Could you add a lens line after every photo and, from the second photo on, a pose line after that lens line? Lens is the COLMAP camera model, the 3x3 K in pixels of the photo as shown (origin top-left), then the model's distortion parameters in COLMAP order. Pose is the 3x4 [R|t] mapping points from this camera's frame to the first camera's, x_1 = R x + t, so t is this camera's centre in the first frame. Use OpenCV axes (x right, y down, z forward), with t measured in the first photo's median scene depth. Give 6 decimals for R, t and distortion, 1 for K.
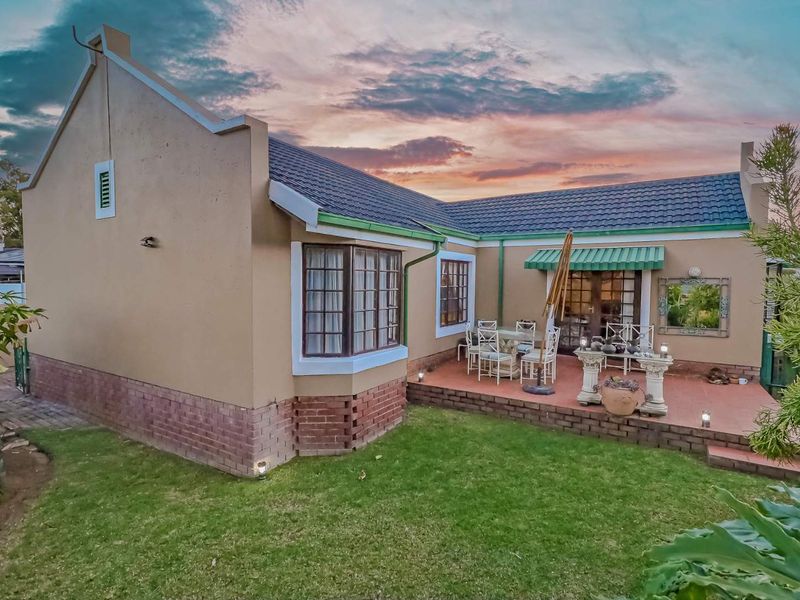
lens RADIAL K [[419.6, 0, 411.8], [0, 419.6, 299.7], [0, 0, 1]] dist [0.004730, -0.001002]
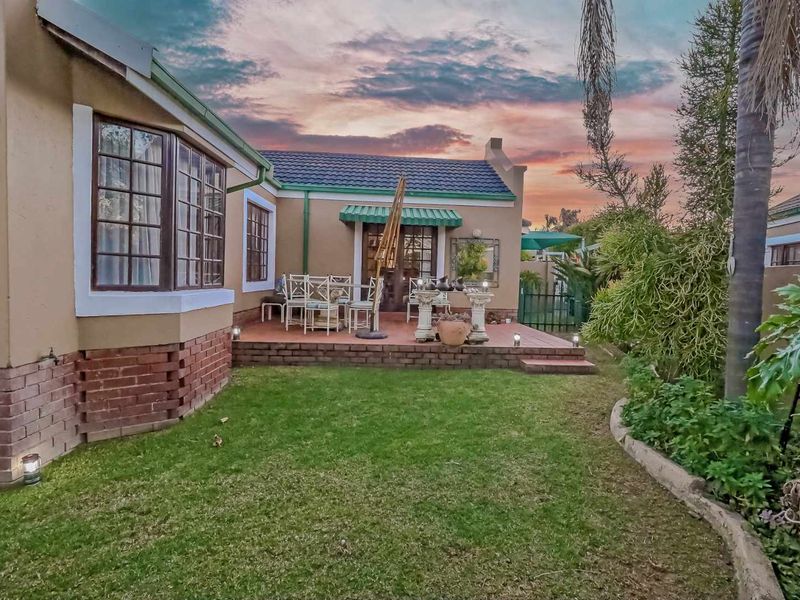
lens RADIAL K [[419.6, 0, 411.8], [0, 419.6, 299.7], [0, 0, 1]] dist [0.004730, -0.001002]
pose [[0.813326, -0.009511, 0.581730, -0.233458], [0.001214, 0.999892, 0.014650, 0.141428], [-0.581807, -0.011209, 0.813250, 0.180631]]
